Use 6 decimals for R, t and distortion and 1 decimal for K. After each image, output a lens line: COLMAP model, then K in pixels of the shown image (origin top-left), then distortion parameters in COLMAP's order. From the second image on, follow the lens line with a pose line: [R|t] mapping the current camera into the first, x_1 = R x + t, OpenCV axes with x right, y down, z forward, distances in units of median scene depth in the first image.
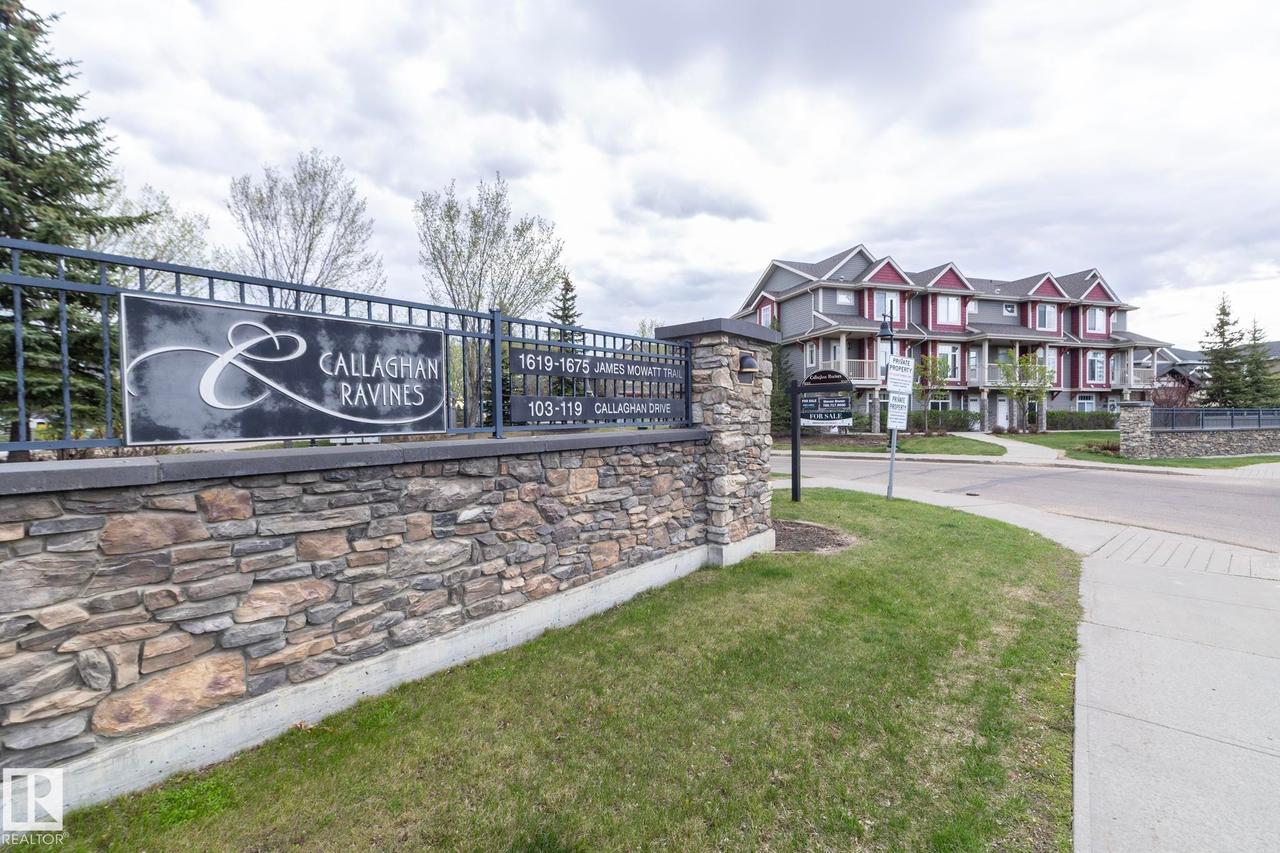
lens RADIAL K [[541.8, 0, 637.1], [0, 541.8, 426.3], [0, 0, 1]] dist [-0.001517, -0.000286]
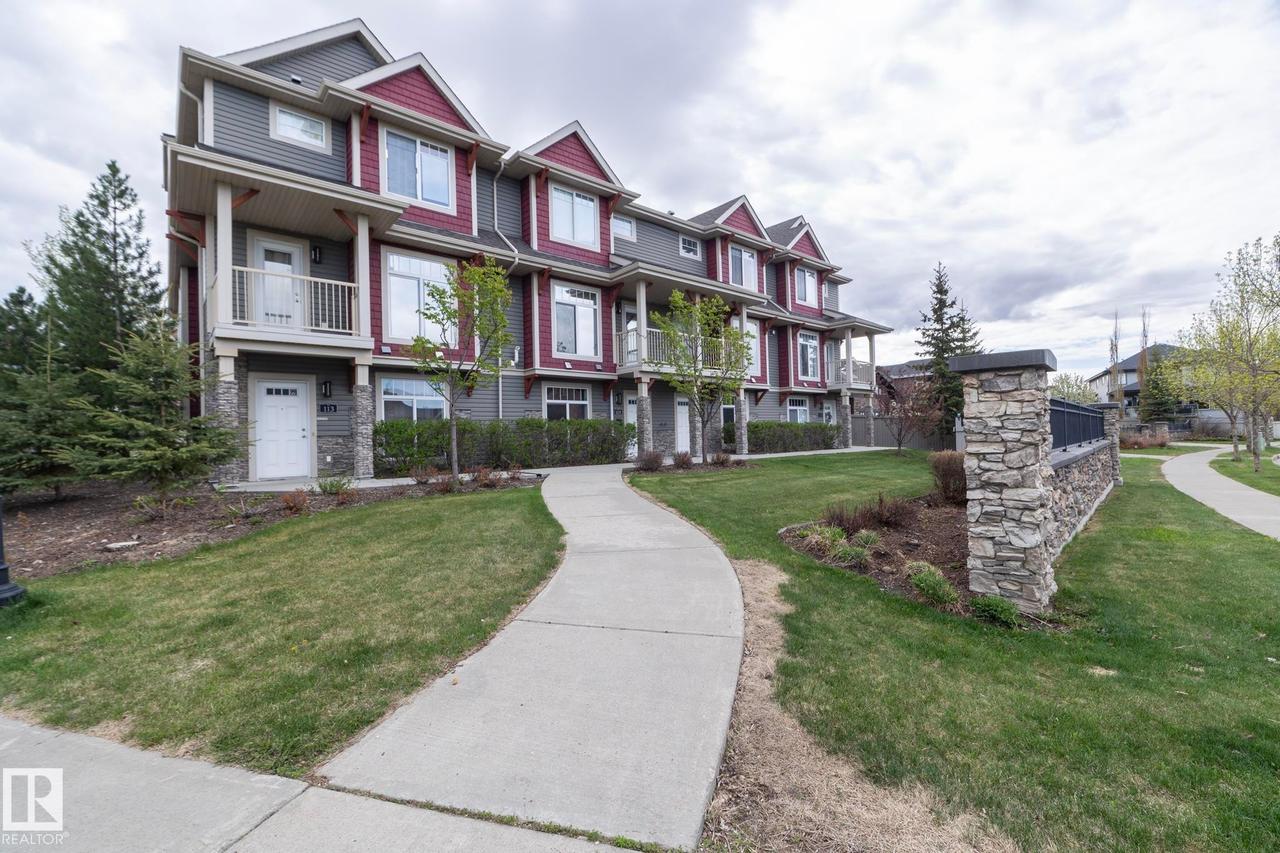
lens RADIAL K [[541.8, 0, 637.1], [0, 541.8, 426.3], [0, 0, 1]] dist [-0.001517, -0.000286]
pose [[0.913131, -0.007667, 0.407594, 0.393225], [0.024330, 0.999066, -0.035713, -0.004735], [-0.406939, 0.042527, 0.912465, 0.494447]]
